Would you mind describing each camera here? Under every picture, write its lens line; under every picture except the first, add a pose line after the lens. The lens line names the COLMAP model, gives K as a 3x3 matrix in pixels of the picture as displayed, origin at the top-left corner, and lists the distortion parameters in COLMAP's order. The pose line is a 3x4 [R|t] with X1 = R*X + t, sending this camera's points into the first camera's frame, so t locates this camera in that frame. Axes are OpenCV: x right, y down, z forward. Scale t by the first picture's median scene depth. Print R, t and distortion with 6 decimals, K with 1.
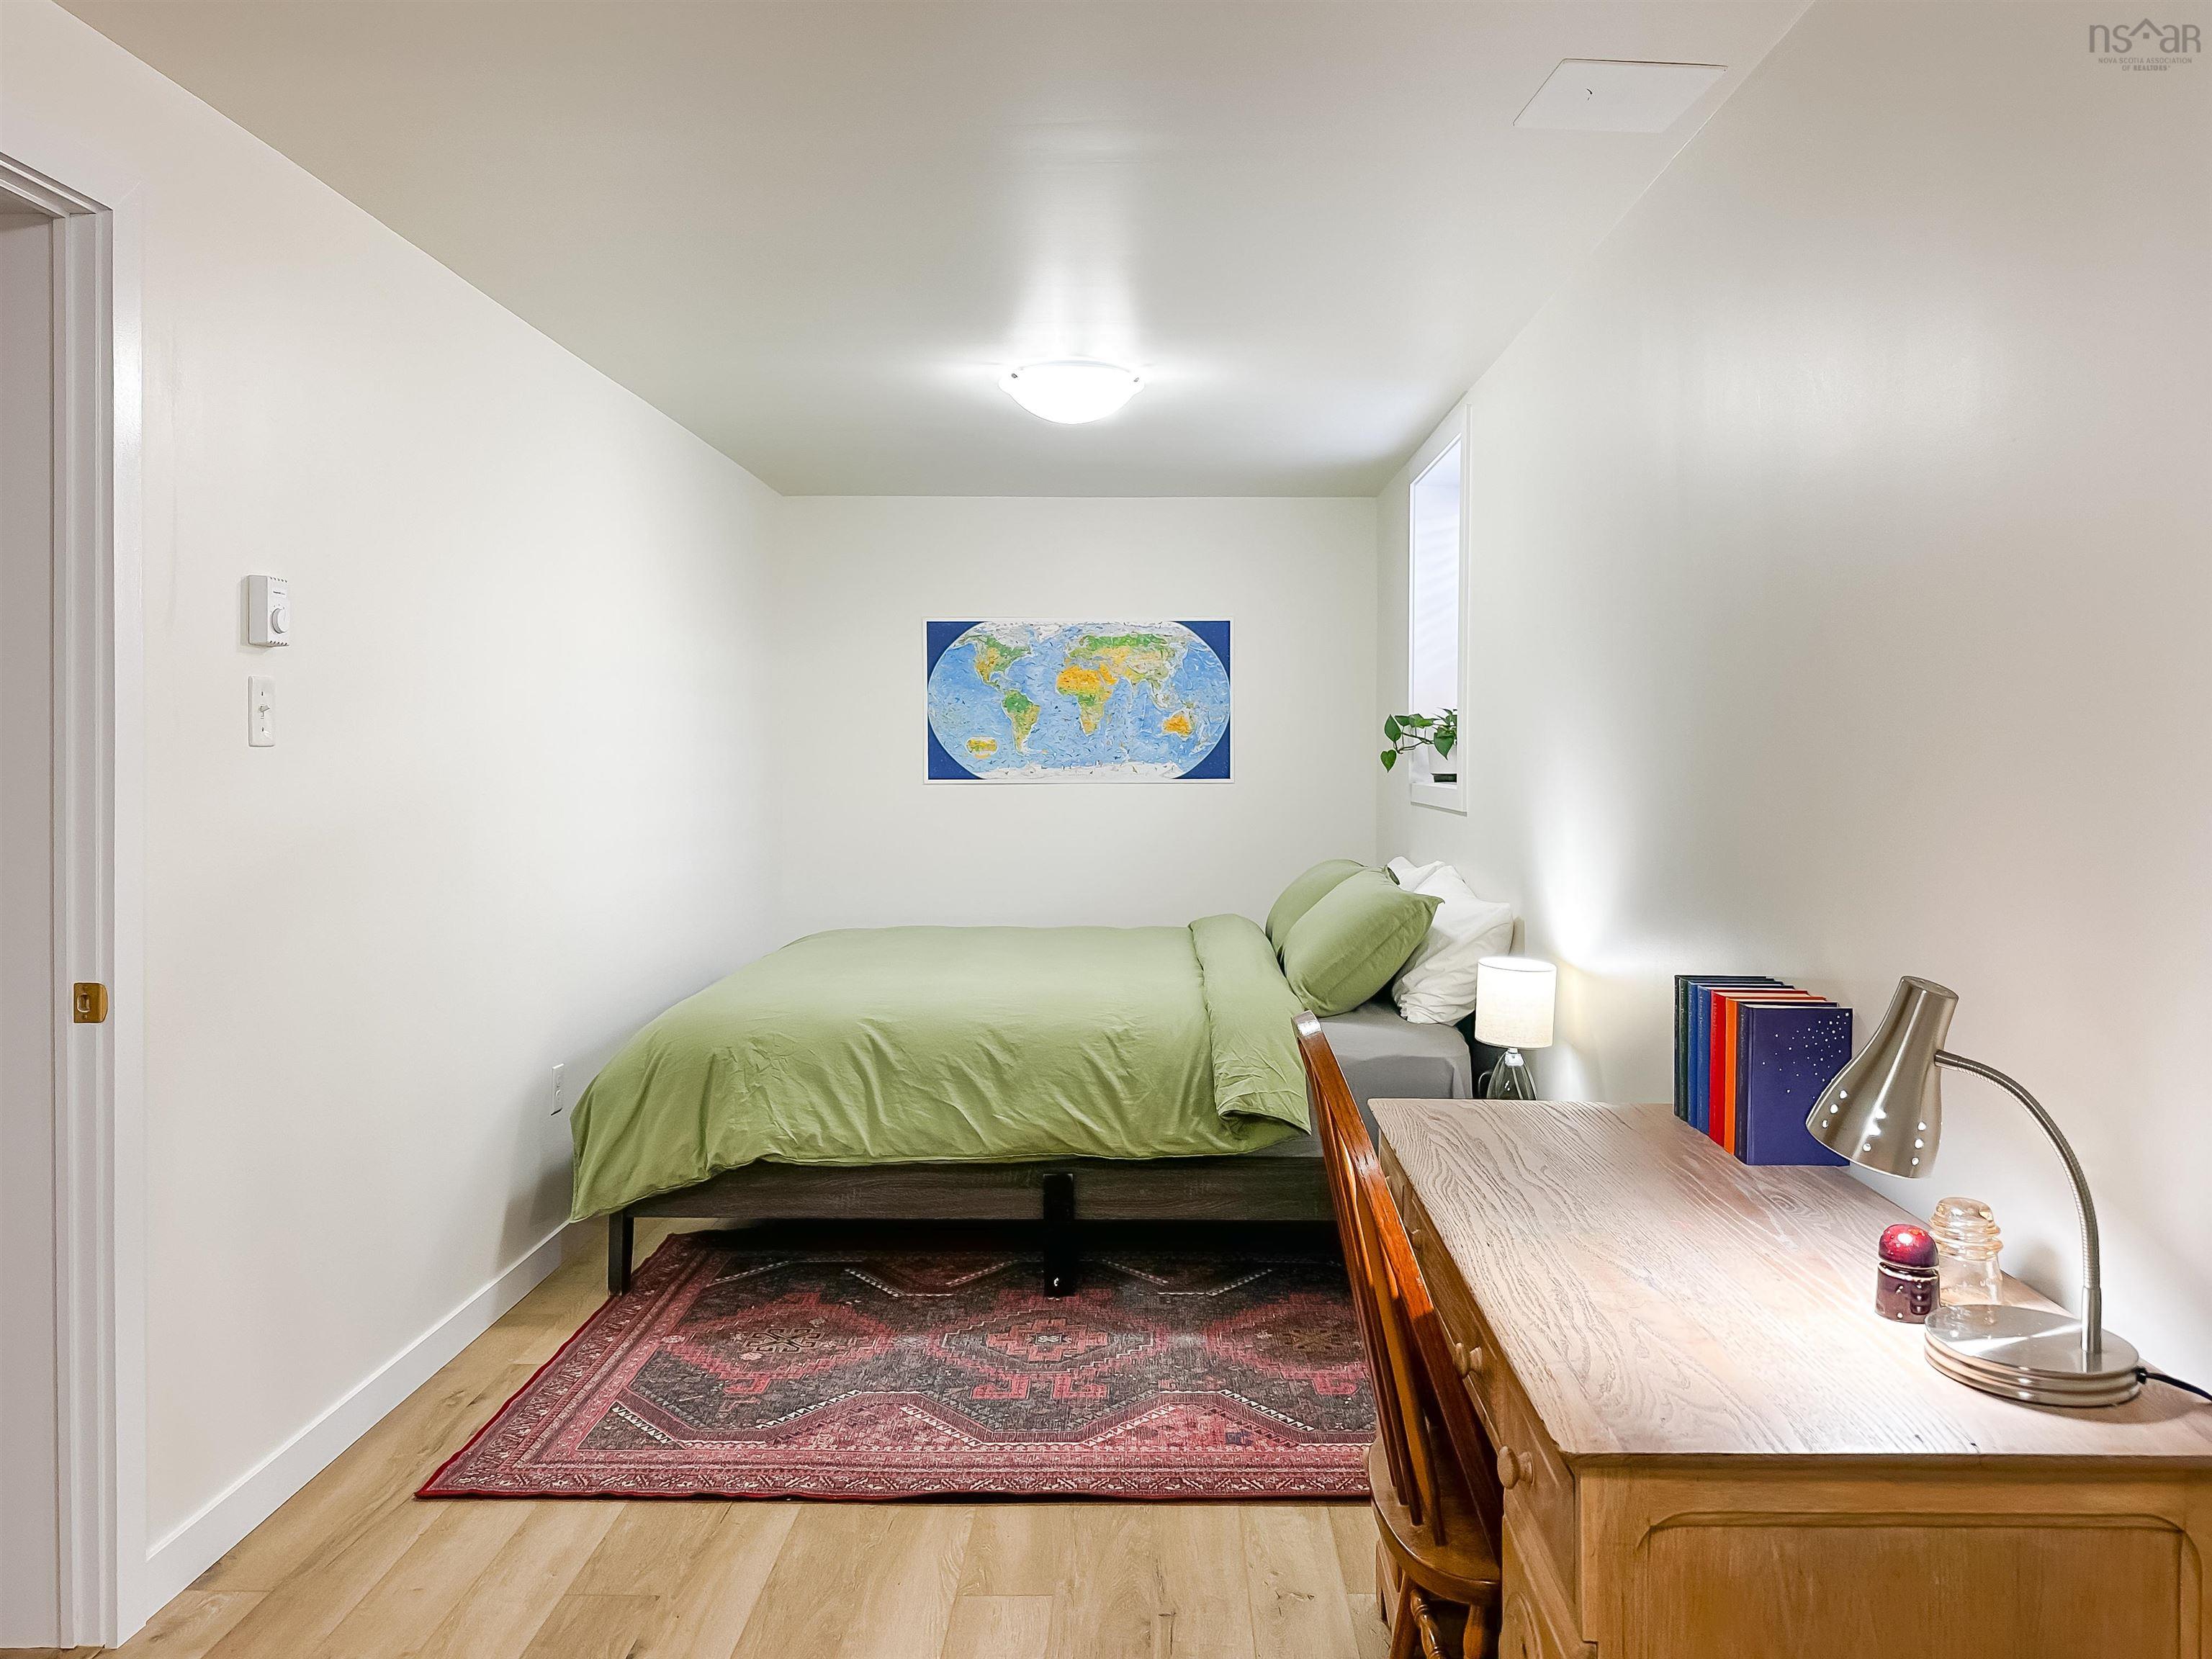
lens RADIAL K [[2508.5, 0, 1105.5], [0, 2508.5, 827.8], [0, 0, 1]] dist [-0.097227, 0.000000]
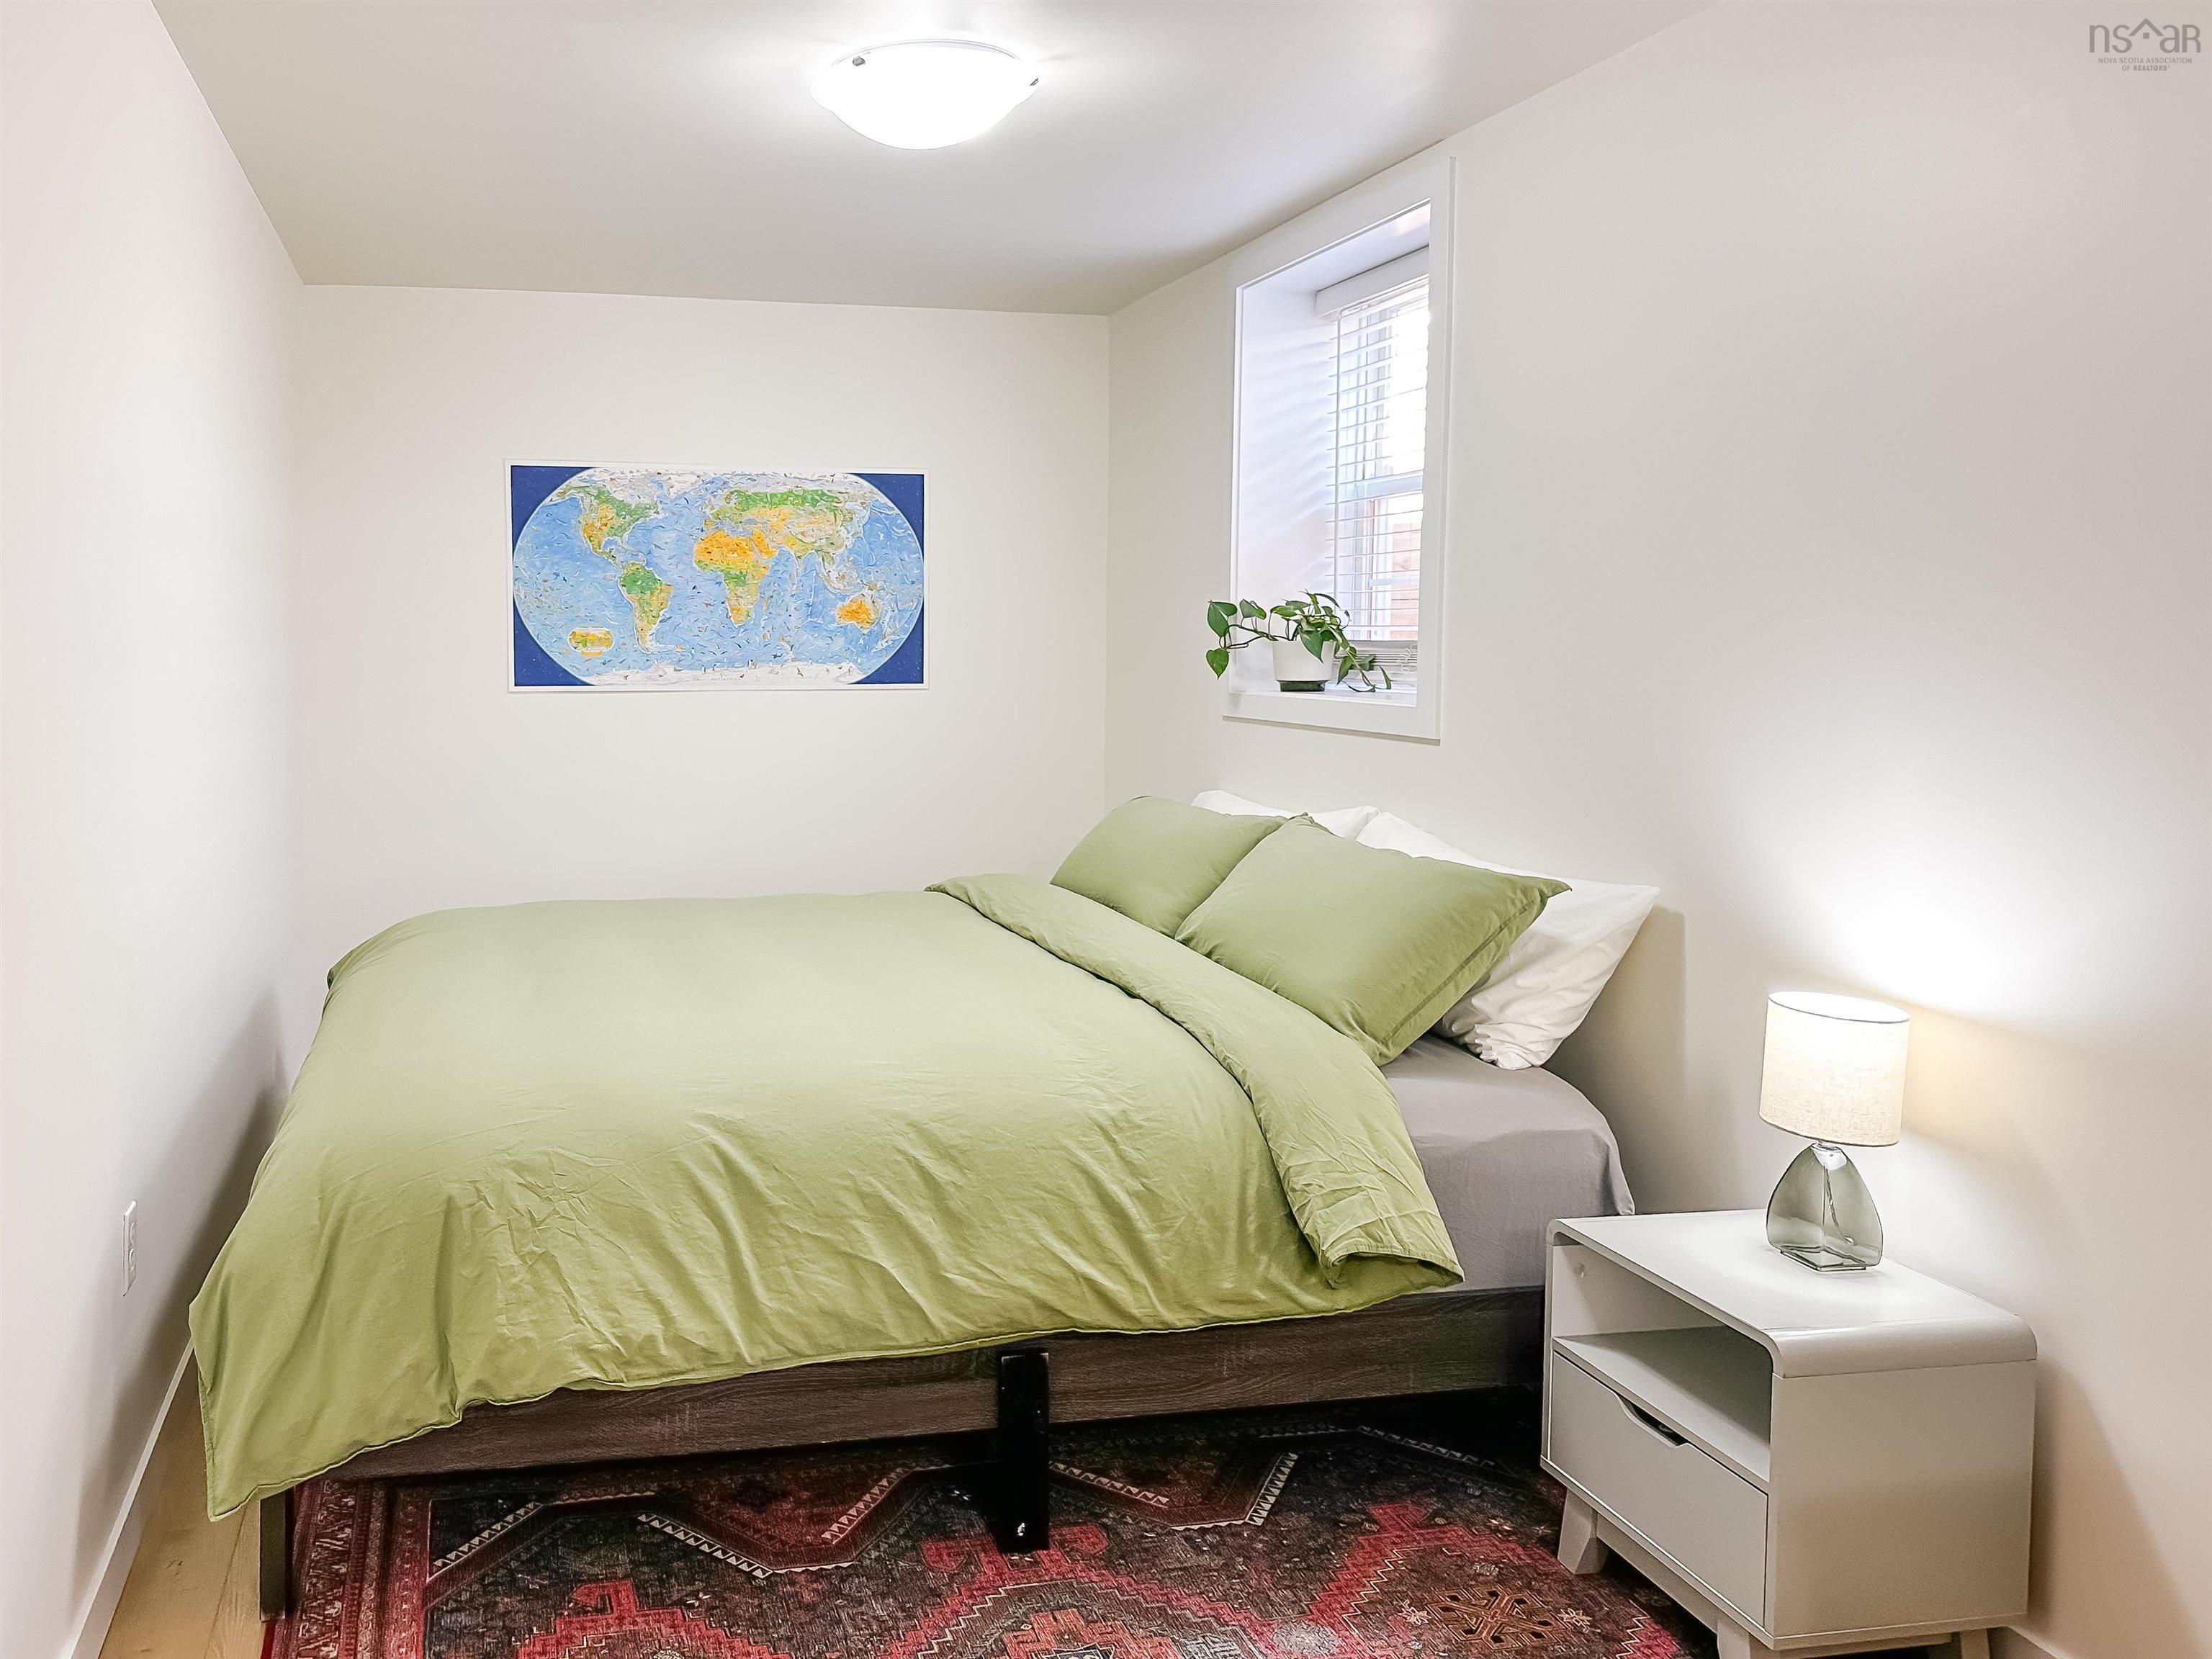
lens RADIAL K [[2508.5, 0, 1107.7], [0, 2508.5, 824.9], [0, 0, 1]] dist [-0.097227, 0.000000]
pose [[0.963805, -0.015234, 0.266174, -0.158137], [0.003726, 0.999038, 0.043688, -0.016118], [-0.266583, -0.041115, 0.962935, 0.416903]]
